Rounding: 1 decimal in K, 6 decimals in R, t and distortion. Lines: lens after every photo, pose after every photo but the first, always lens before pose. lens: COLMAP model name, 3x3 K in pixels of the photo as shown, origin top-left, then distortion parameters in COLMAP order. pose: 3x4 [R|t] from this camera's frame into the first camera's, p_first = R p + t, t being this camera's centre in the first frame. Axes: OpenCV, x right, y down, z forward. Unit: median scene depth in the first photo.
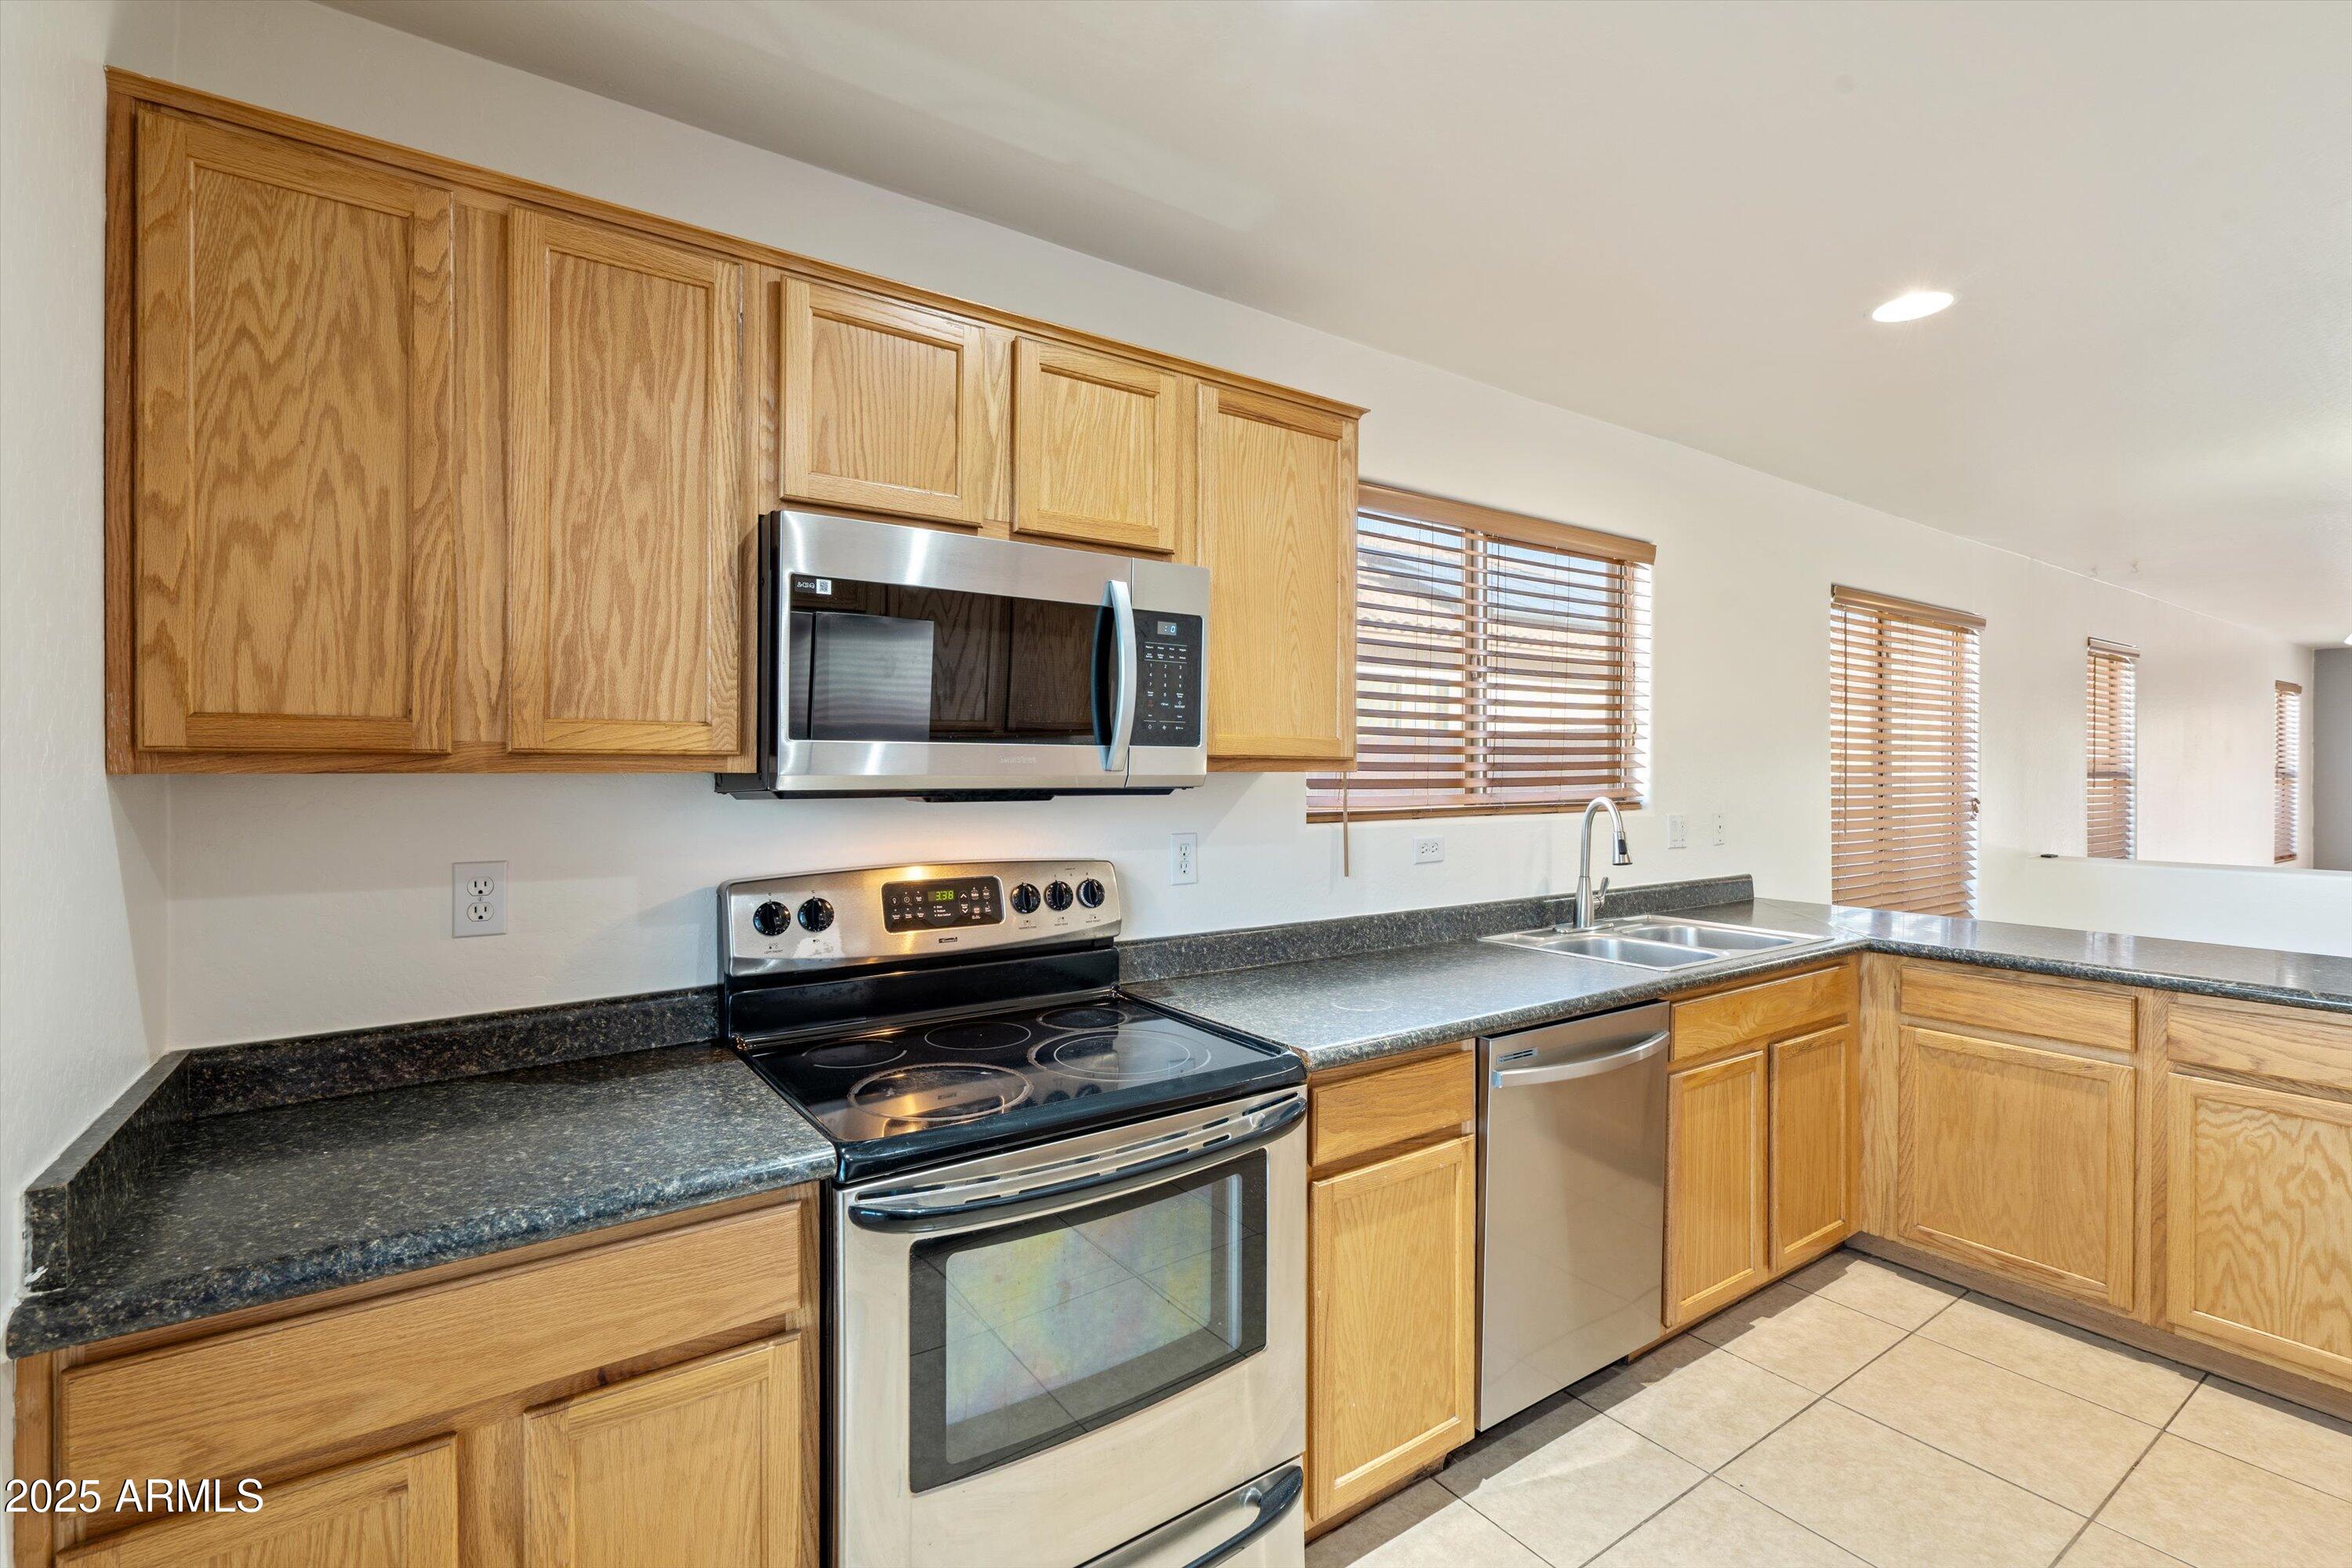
lens RADIAL K [[1055.2, 0, 1167.2], [0, 1055.2, 772.9], [0, 0, 1]] dist [-0.003109, 0.000005]
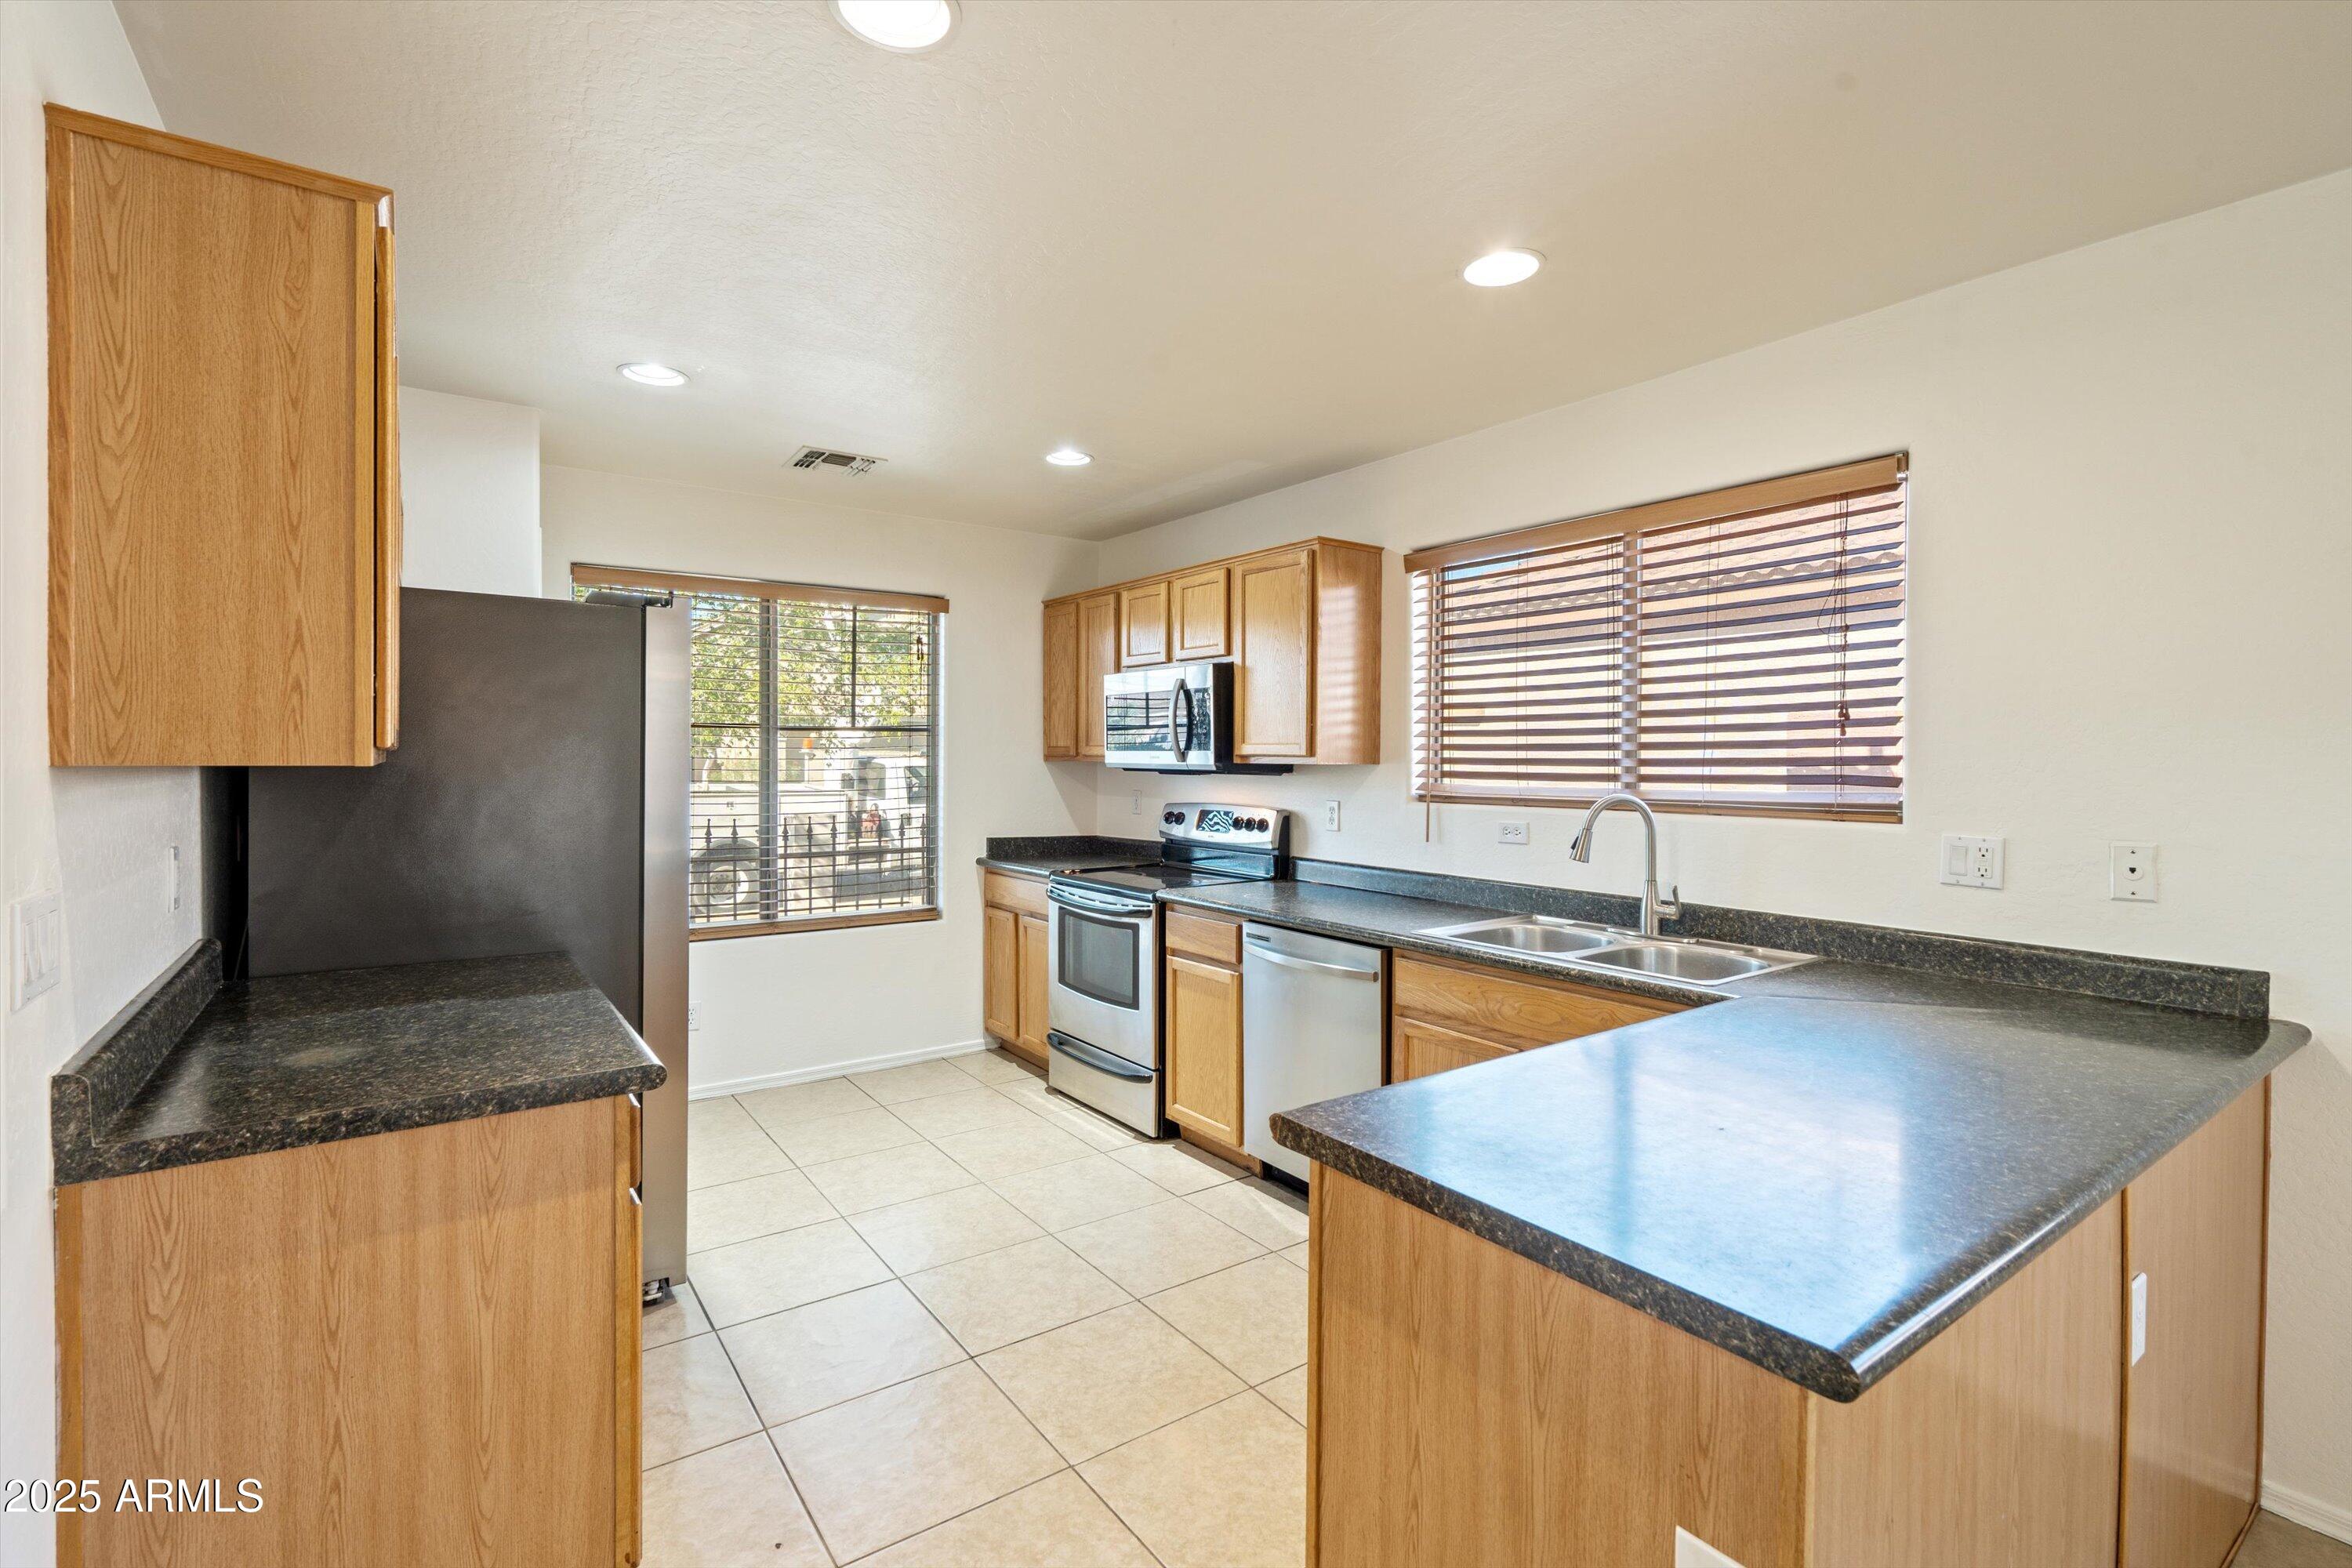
lens RADIAL K [[1055.2, 0, 1167.2], [0, 1055.2, 772.9], [0, 0, 1]] dist [-0.003109, 0.000005]
pose [[0.013131, 0.013706, -0.999820, 1.669532], [-0.010971, 0.999848, 0.013562, -0.006216], [0.999854, 0.010791, 0.013279, 0.709306]]
